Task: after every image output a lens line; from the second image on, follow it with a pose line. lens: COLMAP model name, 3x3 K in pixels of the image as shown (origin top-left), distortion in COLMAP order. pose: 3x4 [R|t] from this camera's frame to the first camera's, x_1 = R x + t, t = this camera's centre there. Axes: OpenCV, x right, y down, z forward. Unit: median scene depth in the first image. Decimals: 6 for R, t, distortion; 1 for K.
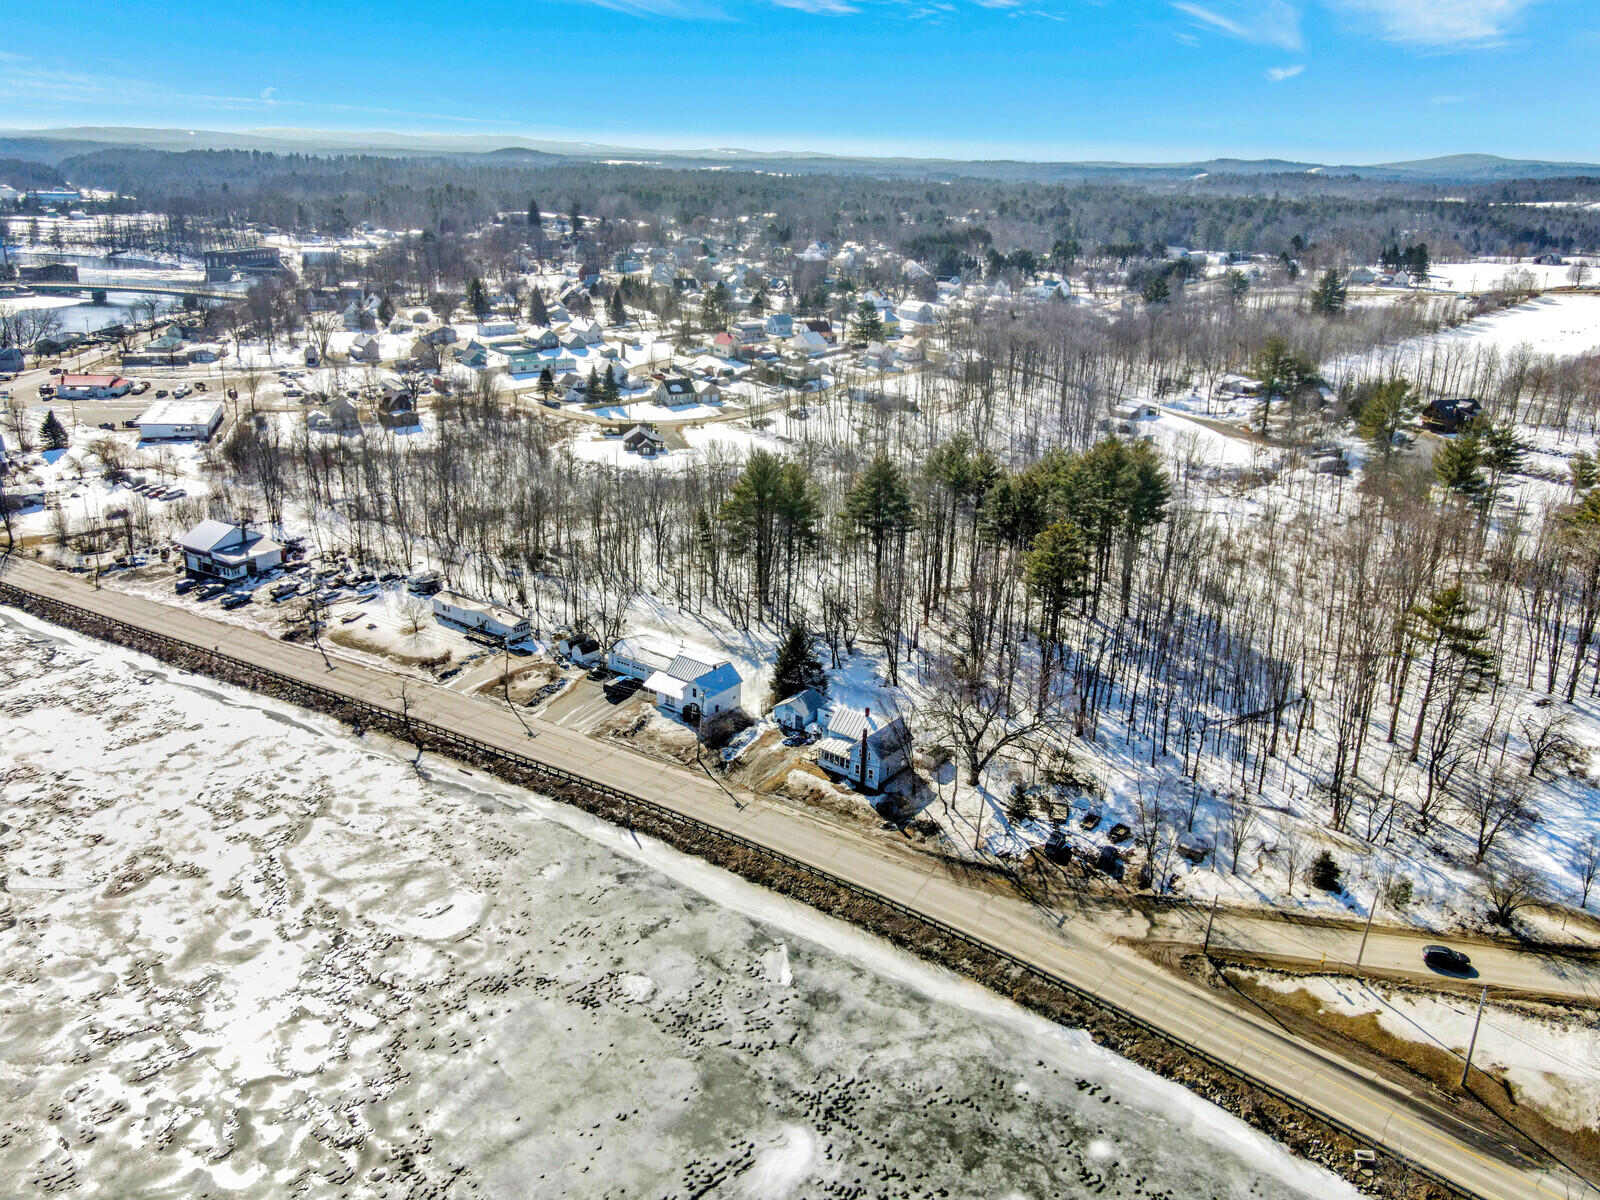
lens RADIAL K [[1194.7, 0, 803.1], [0, 1194.7, 584.6], [0, 0, 1]] dist [0.016973, 0.009773]
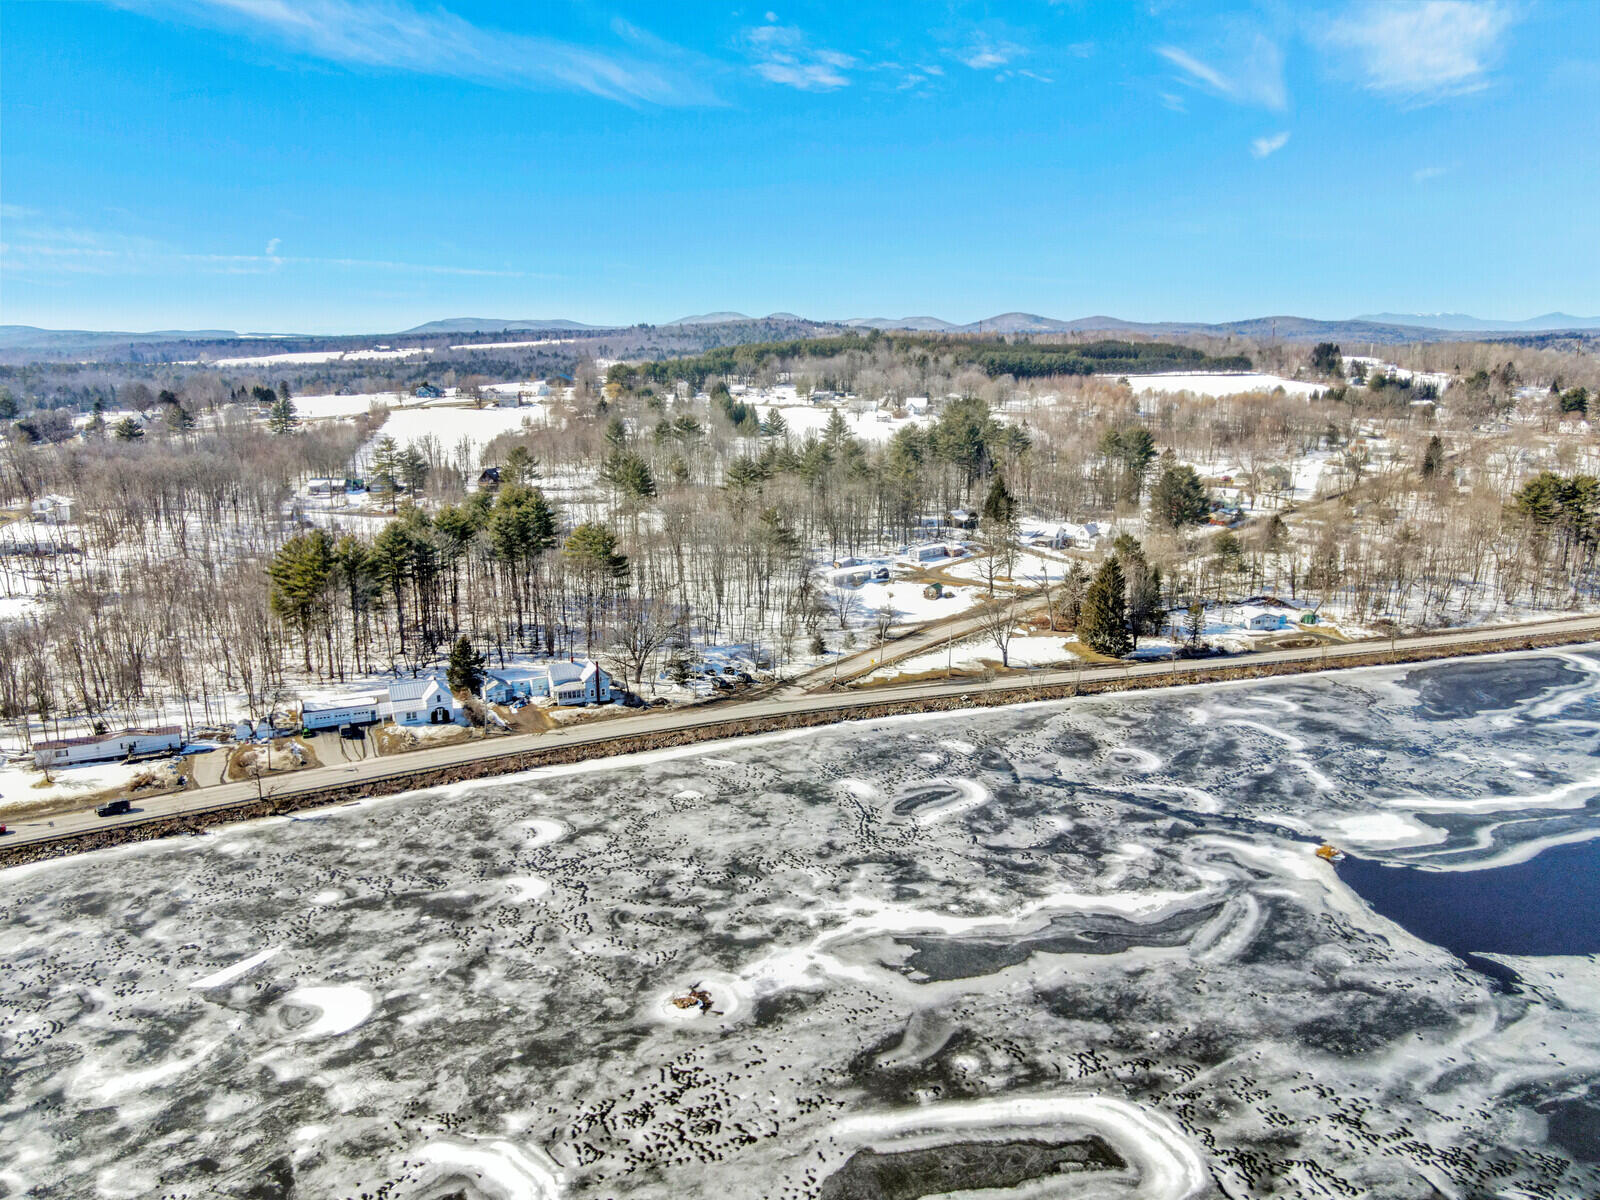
lens RADIAL K [[1173.0, 0, 810.5], [0, 1173.0, 603.8], [0, 0, 1]] dist [0.013483, 0.009728]
pose [[0.478742, -0.220642, 0.849778, -1.062976], [0.308601, 0.948432, 0.072400, 0.033073], [-0.821932, 0.227581, 0.522145, 0.017463]]
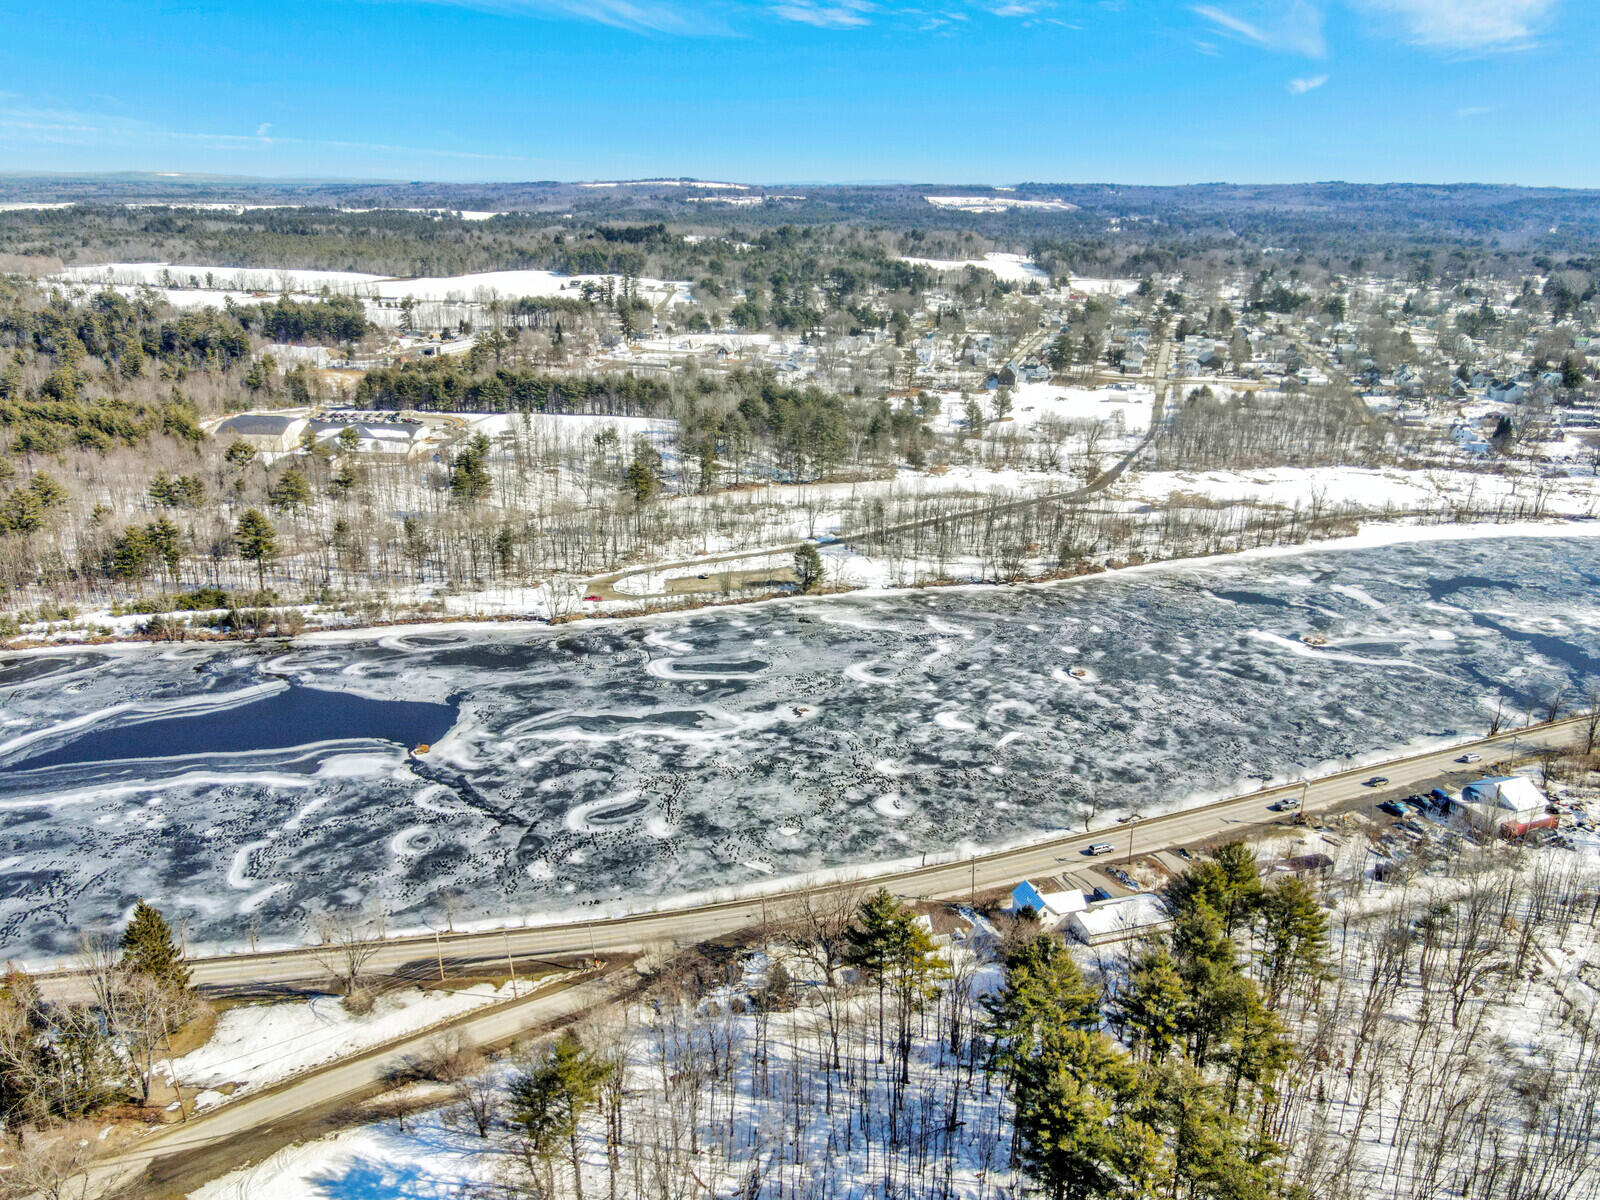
lens RADIAL K [[1224.6, 0, 800.0], [0, 1224.6, 600.0], [0, 0, 1]] dist [-0.006018, 0.005022]
pose [[-0.603985, 0.219470, -0.766182, 1.113039], [-0.294315, 0.831969, 0.470325, -0.799462], [0.740662, 0.509568, -0.437904, 1.412503]]
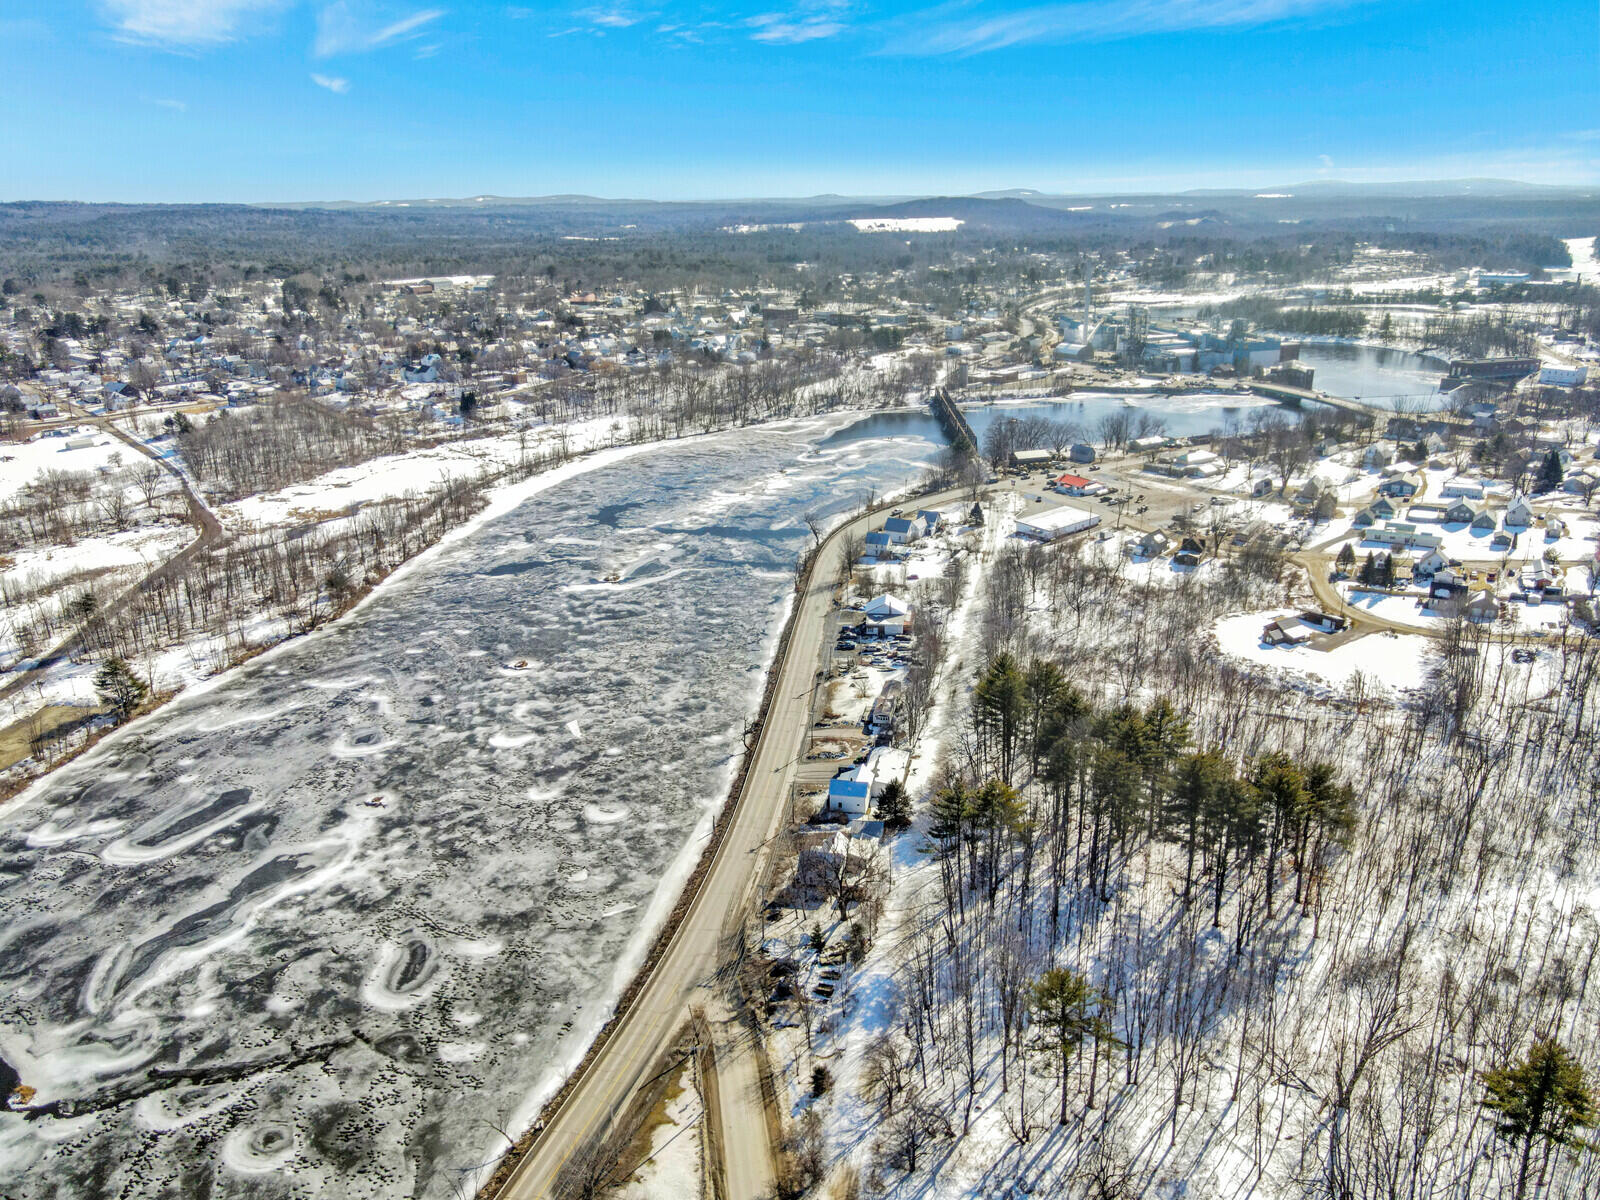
lens RADIAL K [[1173.0, 0, 810.5], [0, 1173.0, 603.8], [0, 0, 1]] dist [0.013483, 0.009728]
pose [[0.401493, 0.263038, -0.877276, 1.290599], [-0.275918, 0.948106, 0.157999, -0.403163], [0.873311, 0.178620, 0.453235, 0.311703]]
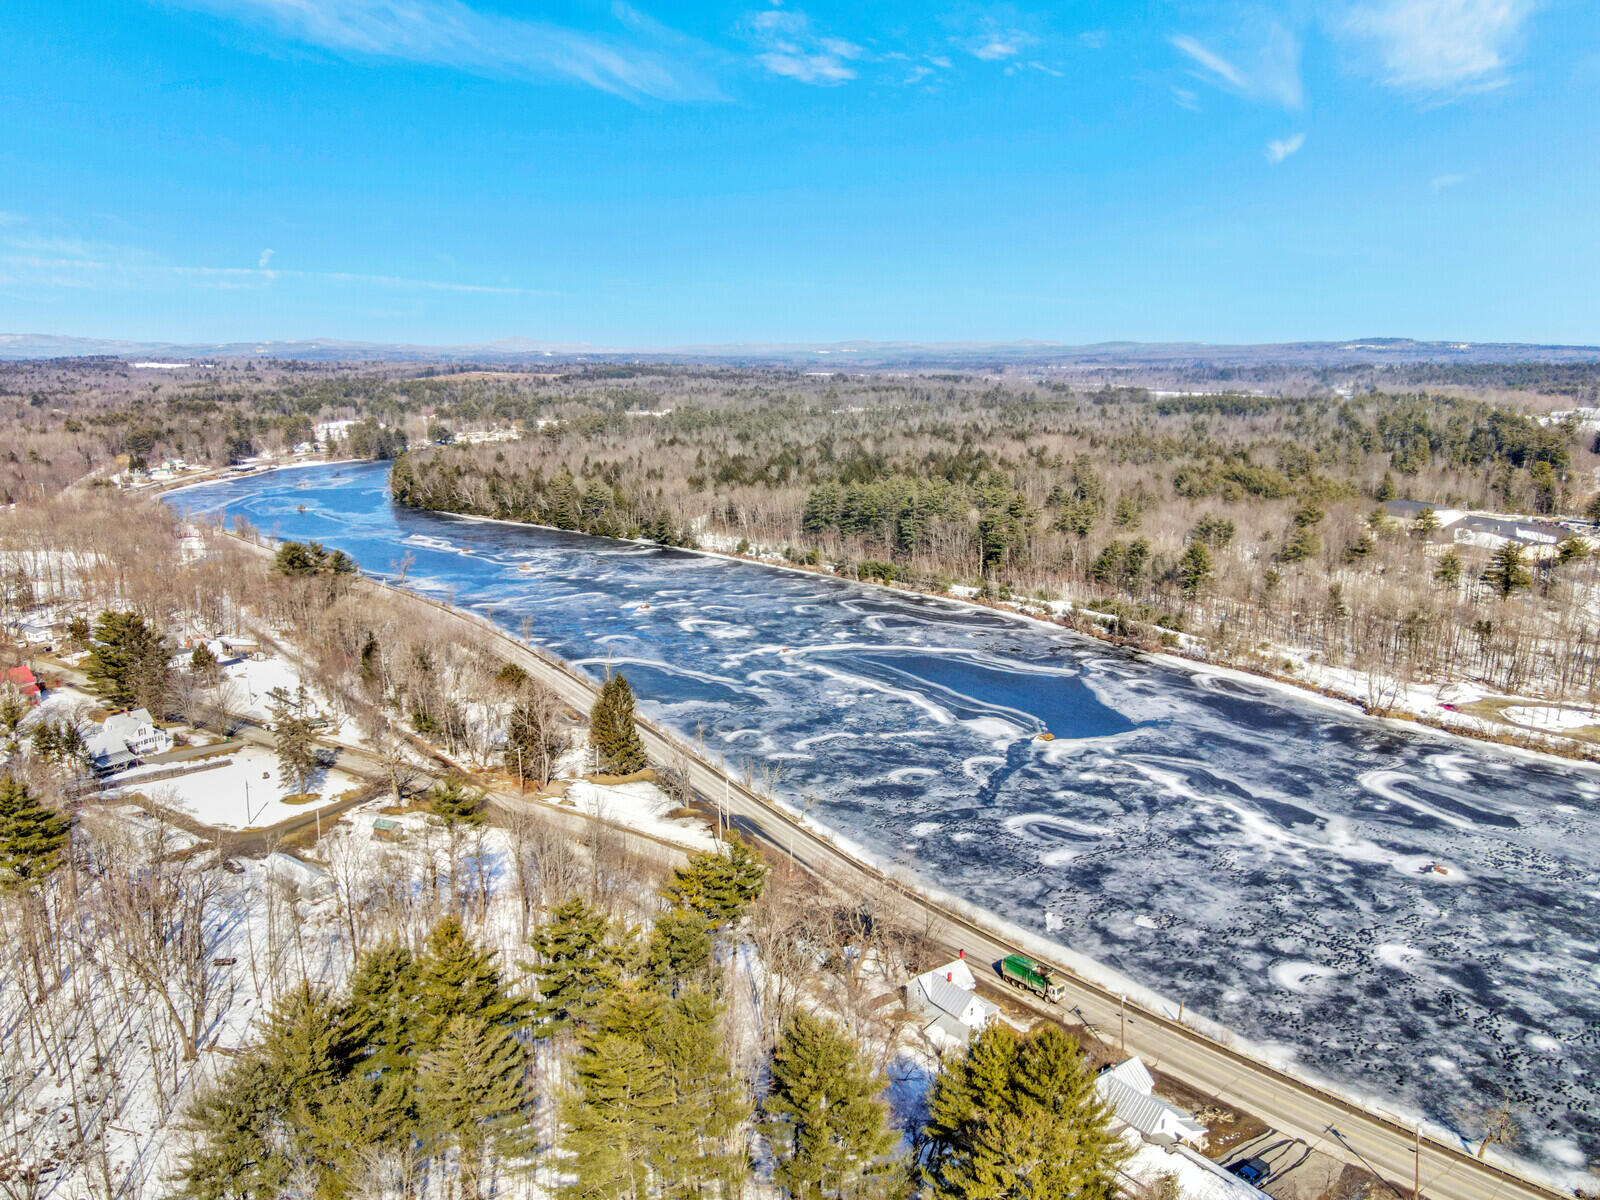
lens RADIAL K [[1173.0, 0, 810.5], [0, 1173.0, 603.8], [0, 0, 1]] dist [0.013483, 0.009728]
pose [[-0.960861, -0.088981, 0.262353, -0.067758], [0.062997, 0.852022, 0.519701, -0.717084], [-0.269774, 0.515888, -0.813069, 1.786234]]
